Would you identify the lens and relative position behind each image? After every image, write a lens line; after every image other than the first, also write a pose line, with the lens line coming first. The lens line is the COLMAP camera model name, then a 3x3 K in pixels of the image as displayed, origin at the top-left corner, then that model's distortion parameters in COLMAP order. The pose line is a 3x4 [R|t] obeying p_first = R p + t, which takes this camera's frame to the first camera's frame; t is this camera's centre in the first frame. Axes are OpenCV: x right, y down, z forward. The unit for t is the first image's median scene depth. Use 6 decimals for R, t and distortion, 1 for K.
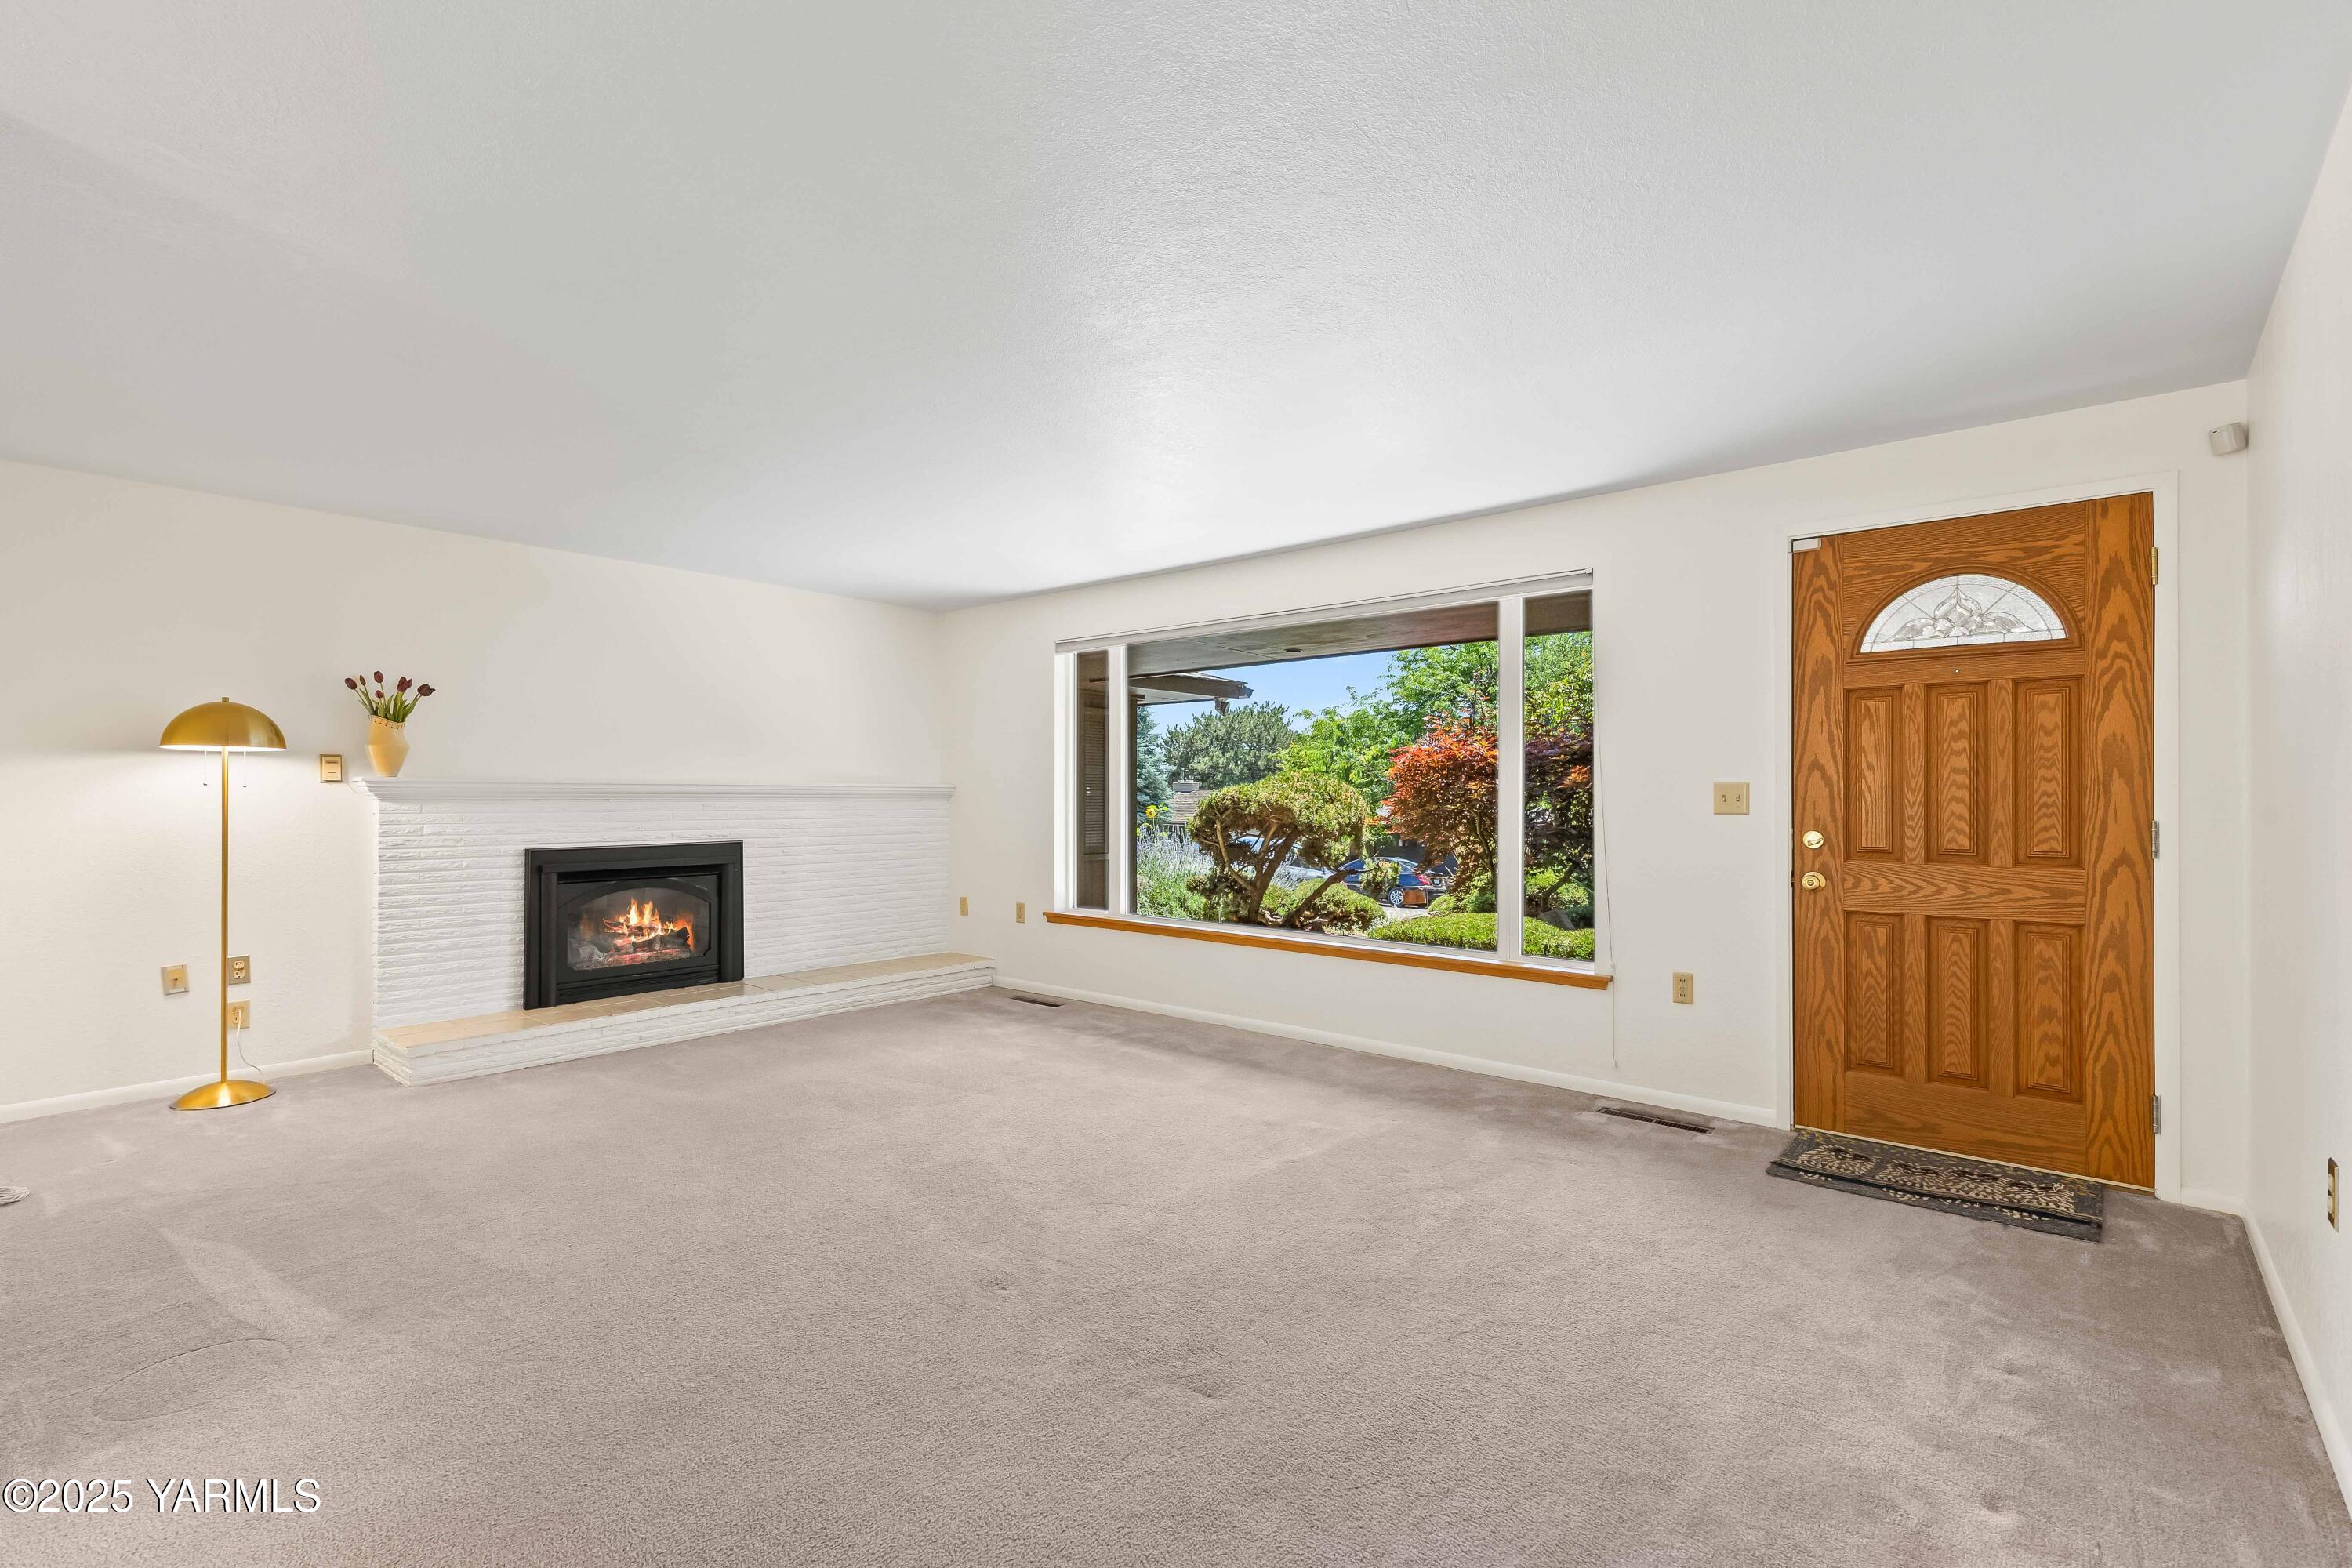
lens RADIAL K [[1054.0, 0, 1176.7], [0, 1054.0, 792.7], [0, 0, 1]] dist [0.000650, 0.000024]
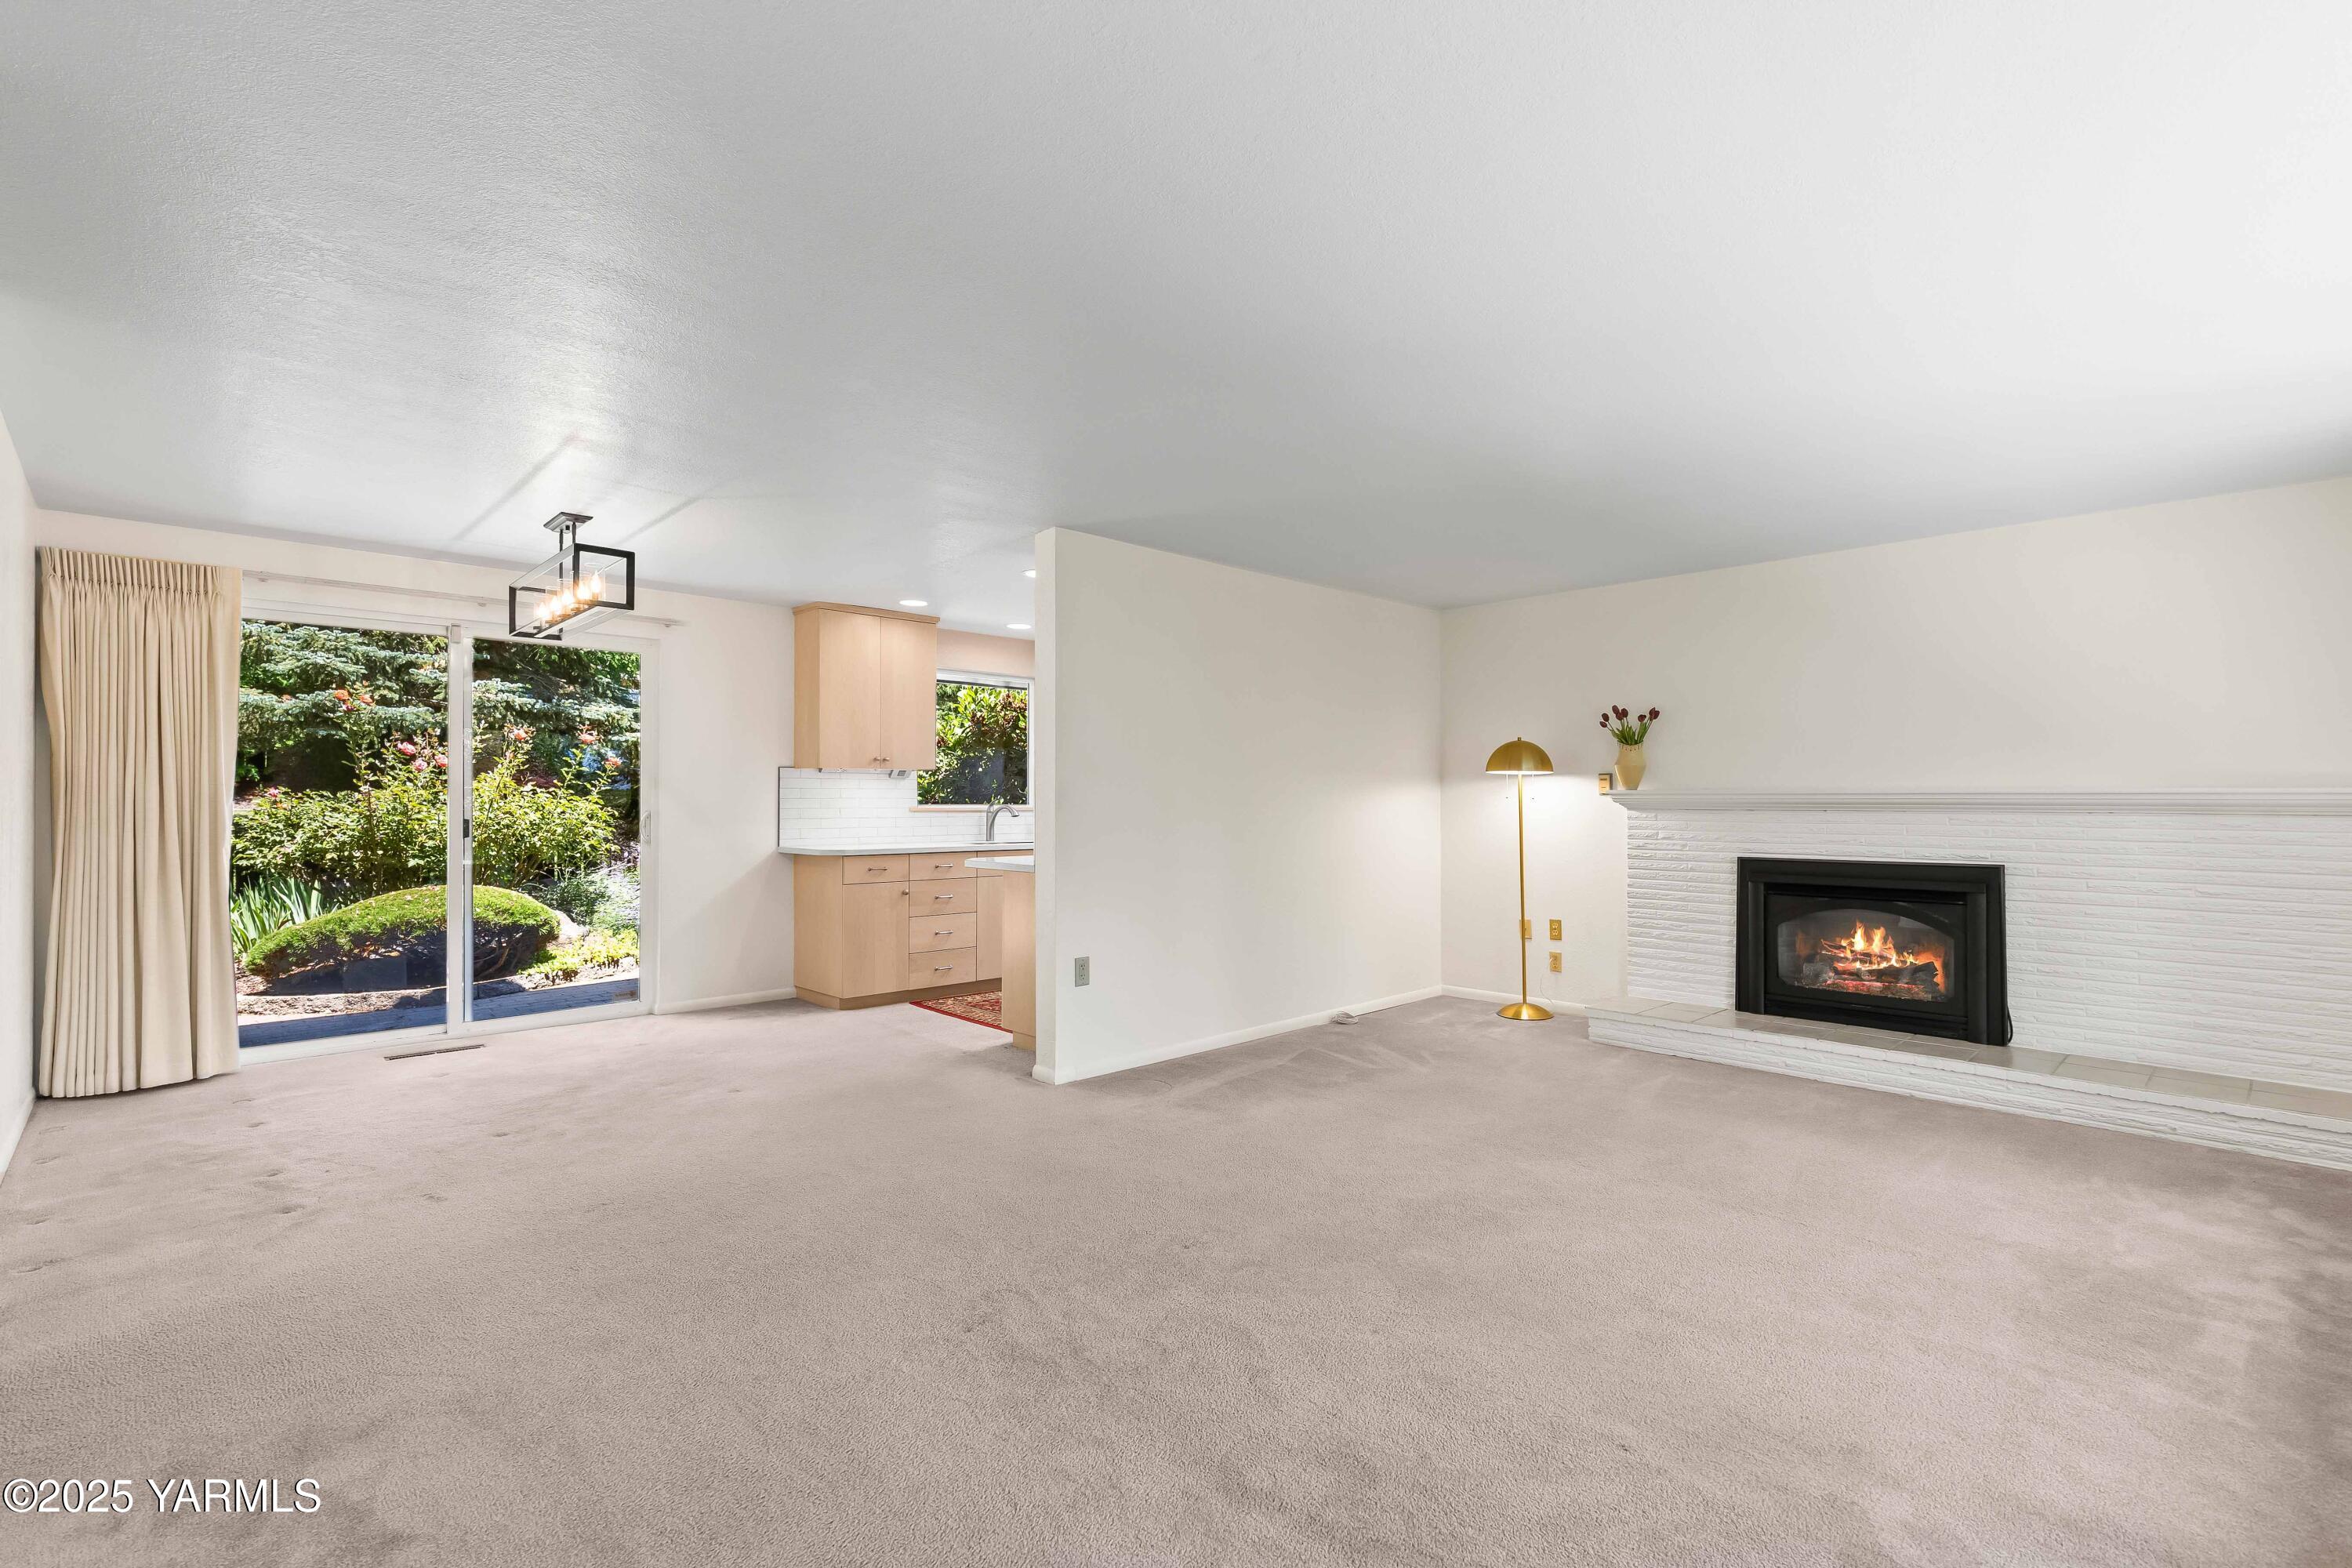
lens RADIAL K [[1054.0, 0, 1176.7], [0, 1054.0, 792.7], [0, 0, 1]] dist [0.000650, 0.000024]
pose [[-0.098368, -0.008893, -0.995110, 0.477702], [0.001330, 0.999958, -0.009068, -0.001596], [0.995149, -0.002215, -0.098352, 0.548618]]
